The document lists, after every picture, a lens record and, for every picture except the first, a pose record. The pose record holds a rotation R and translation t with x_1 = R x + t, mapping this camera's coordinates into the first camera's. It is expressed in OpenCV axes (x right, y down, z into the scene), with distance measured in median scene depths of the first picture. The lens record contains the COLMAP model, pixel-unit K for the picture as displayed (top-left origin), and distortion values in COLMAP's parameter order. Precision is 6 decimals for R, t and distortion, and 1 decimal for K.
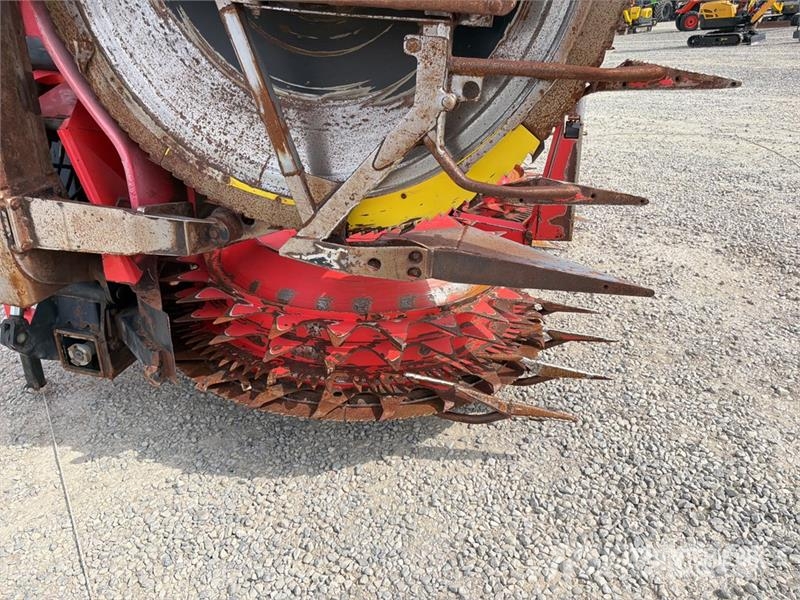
lens RADIAL K [[576.5, 0, 402.4], [0, 576.5, 315.1], [0, 0, 1]] dist [0.039746, -0.054643]
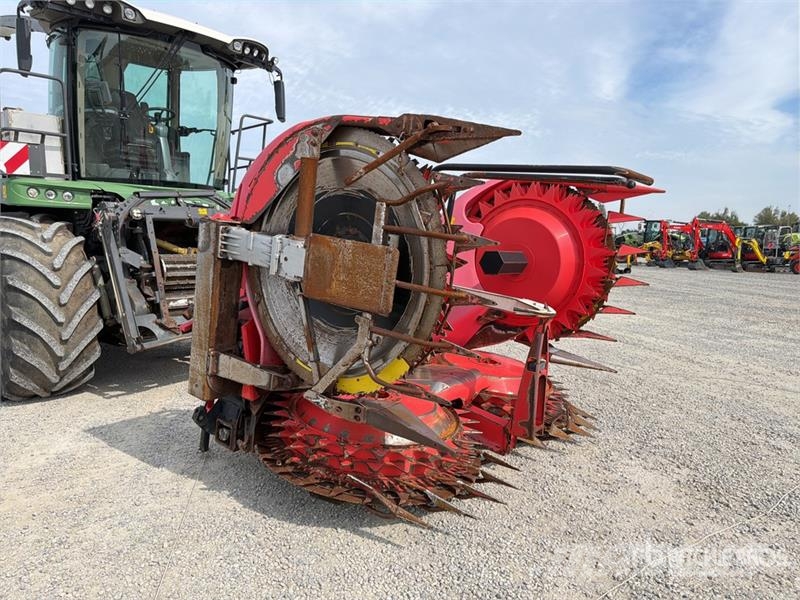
lens RADIAL K [[565.5, 0, 400.0], [0, 565.5, 300.0], [0, 0, 1]] dist [0.074929, -0.103284]
pose [[0.913982, 0.126408, -0.385563, 0.851357], [-0.251144, 0.922581, -0.292867, 0.085737], [0.318692, 0.364507, 0.874969, -0.820276]]
